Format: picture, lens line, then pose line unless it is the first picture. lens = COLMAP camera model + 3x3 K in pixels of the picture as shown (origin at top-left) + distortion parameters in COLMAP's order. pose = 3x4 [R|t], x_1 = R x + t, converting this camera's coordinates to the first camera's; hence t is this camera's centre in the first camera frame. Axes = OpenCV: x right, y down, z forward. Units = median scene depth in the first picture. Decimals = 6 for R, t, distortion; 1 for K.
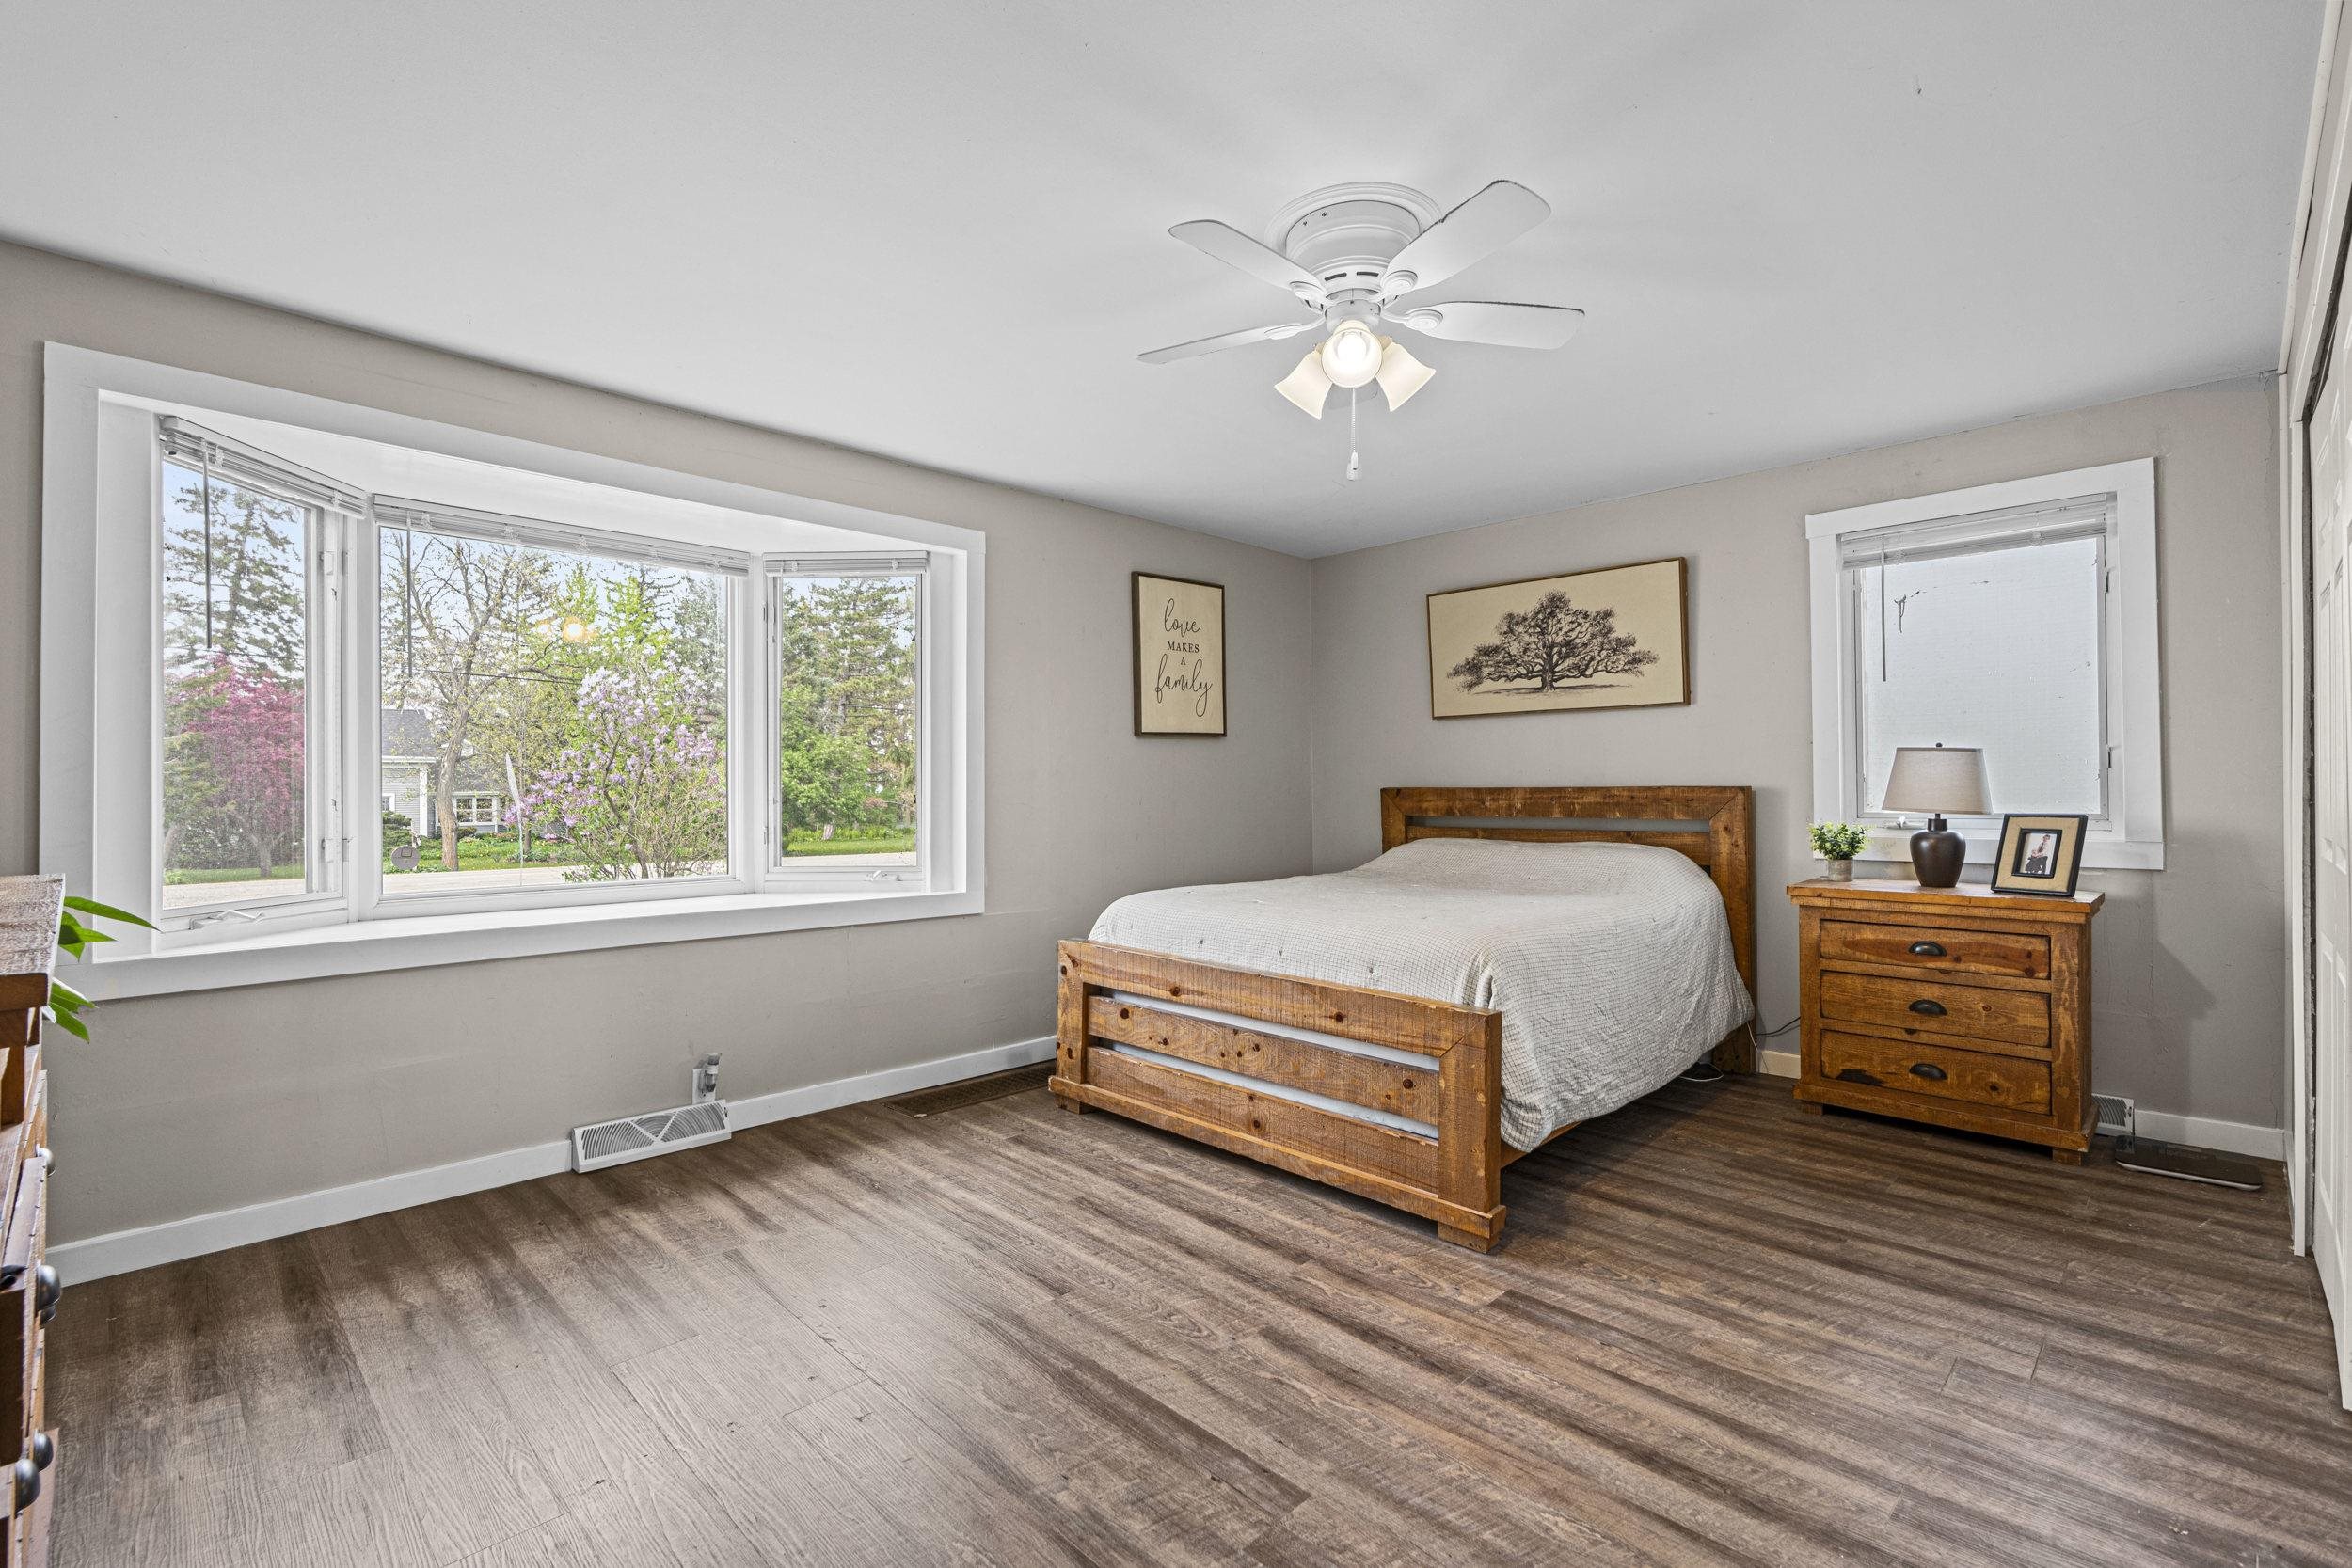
lens RADIAL K [[1067.3, 0, 1154.2], [0, 1067.3, 778.4], [0, 0, 1]] dist [-0.008387, 0.002304]
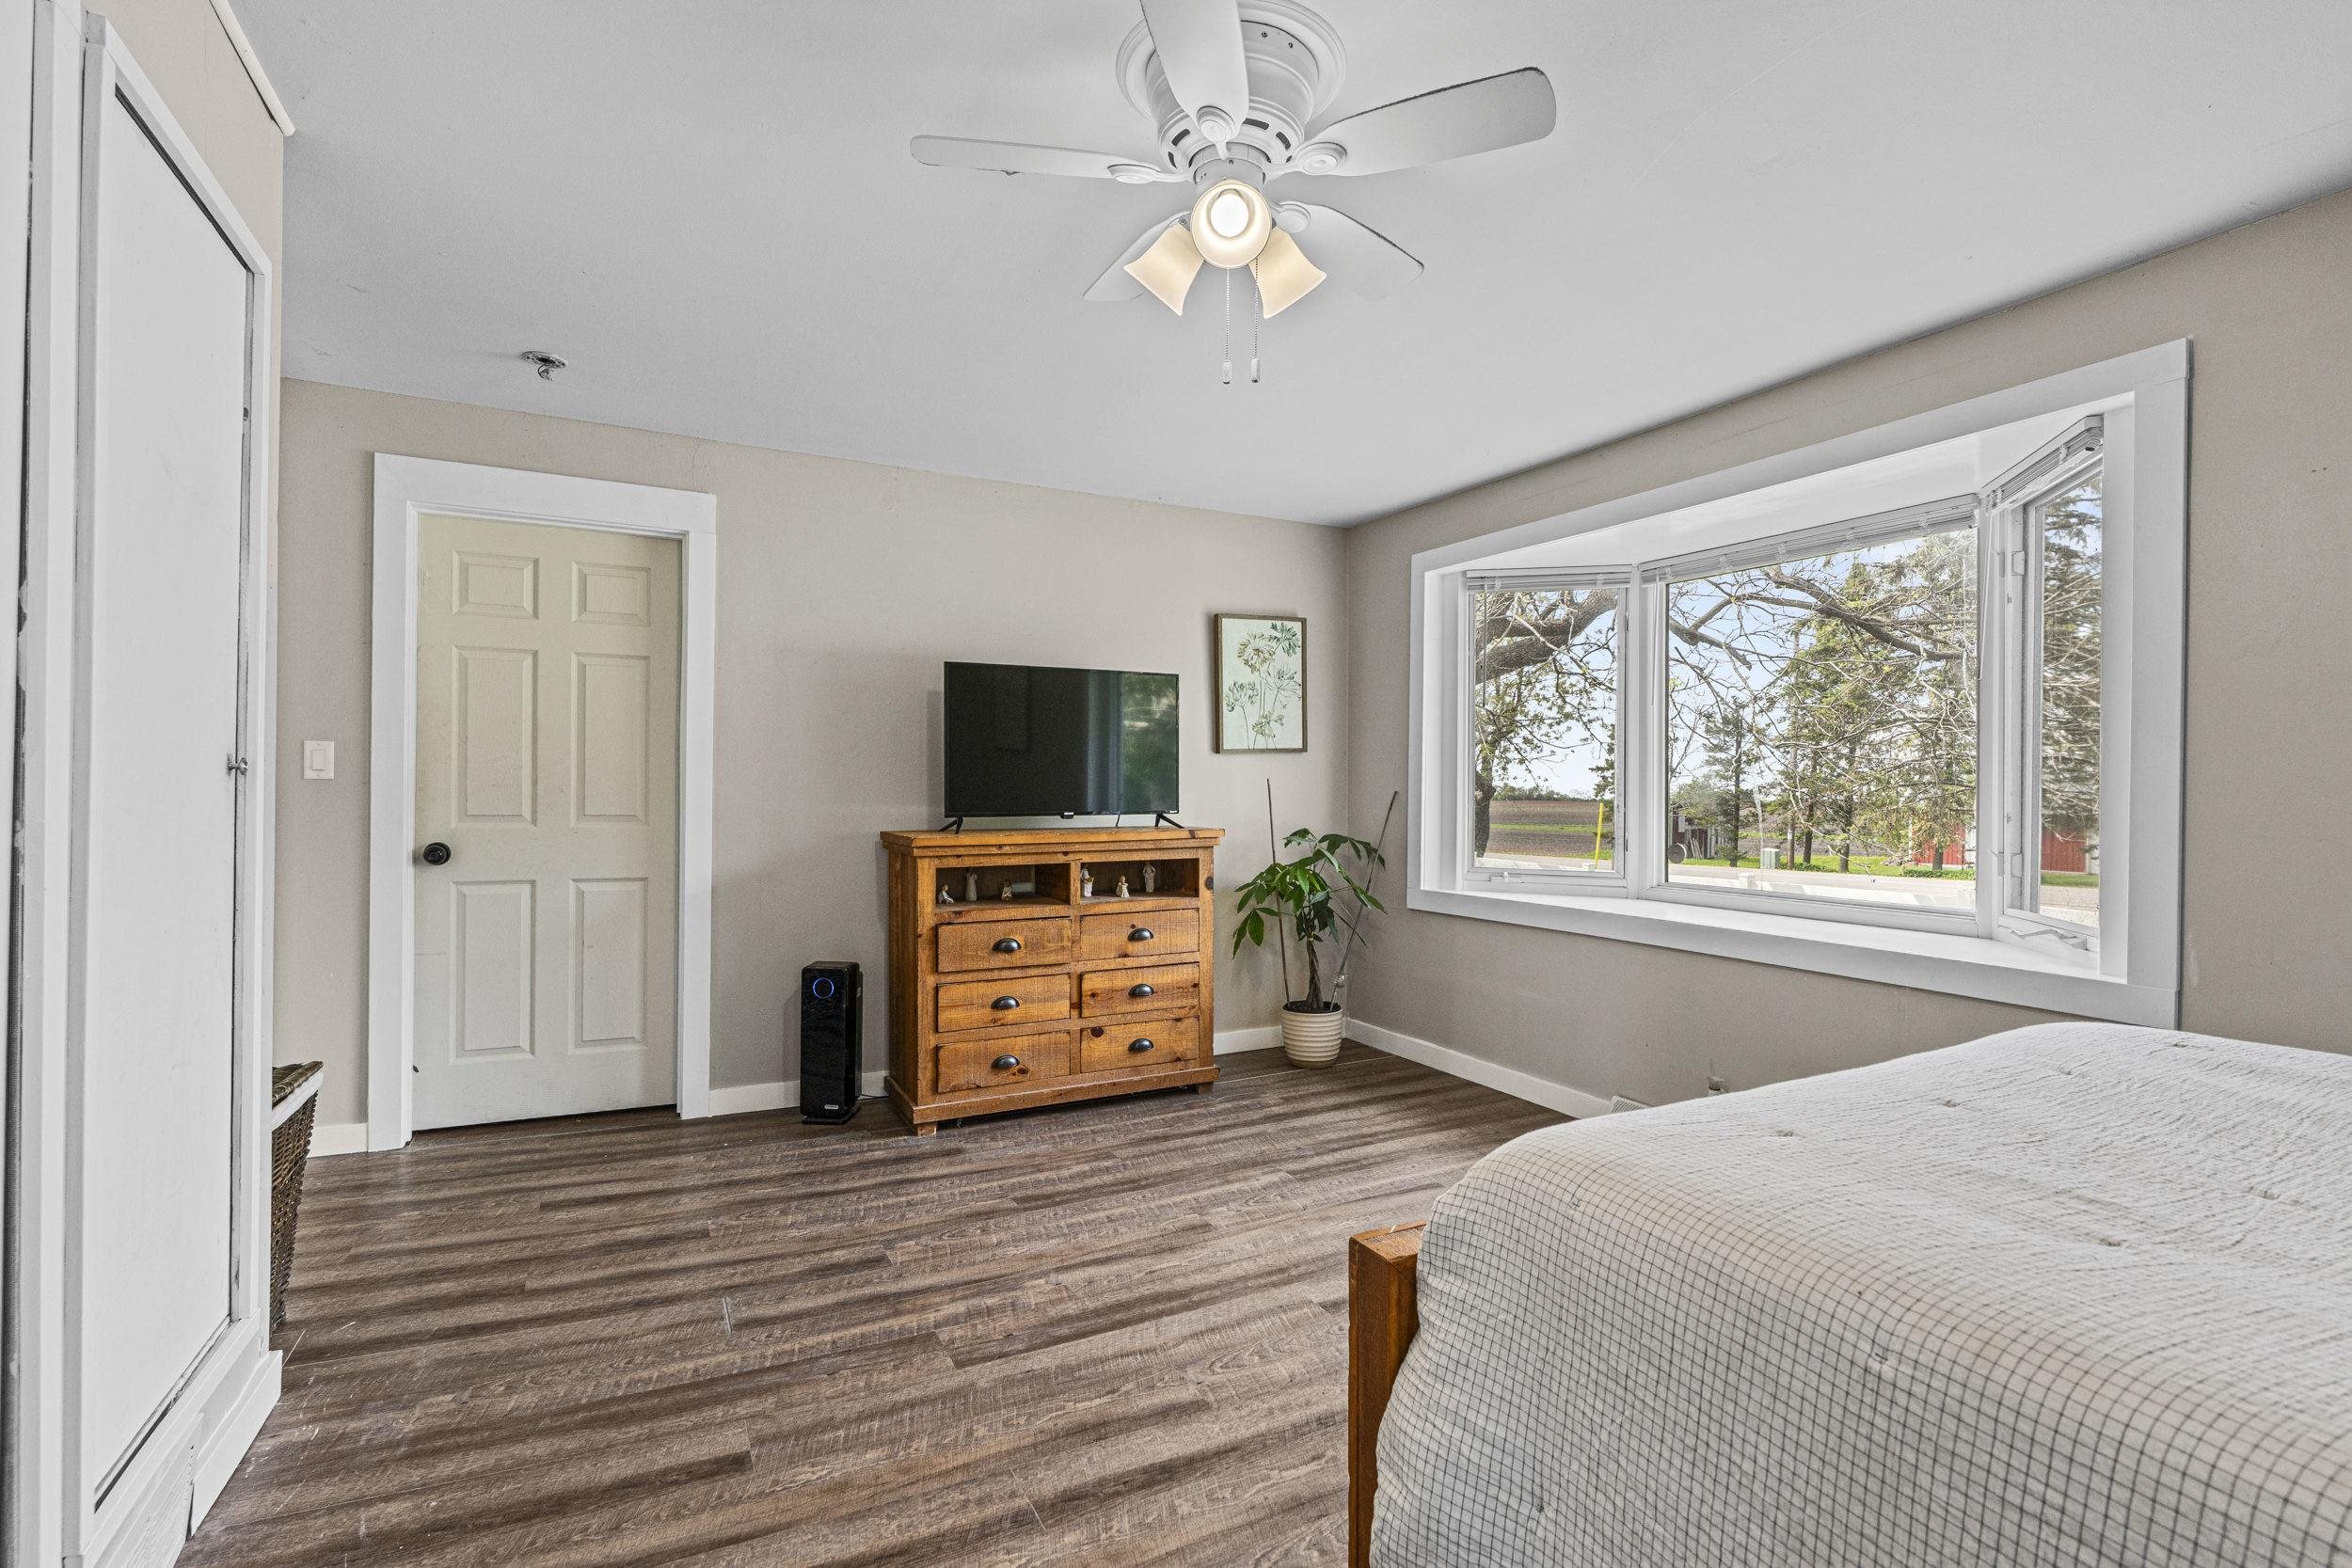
lens RADIAL K [[1067.3, 0, 1156.3], [0, 1067.3, 788.3], [0, 0, 1]] dist [-0.008387, 0.002304]
pose [[-0.306592, -0.001531, -0.951840, 1.102399], [0.000819, 0.999998, -0.001873, 0.003790], [0.951841, -0.001353, -0.306591, 1.408050]]
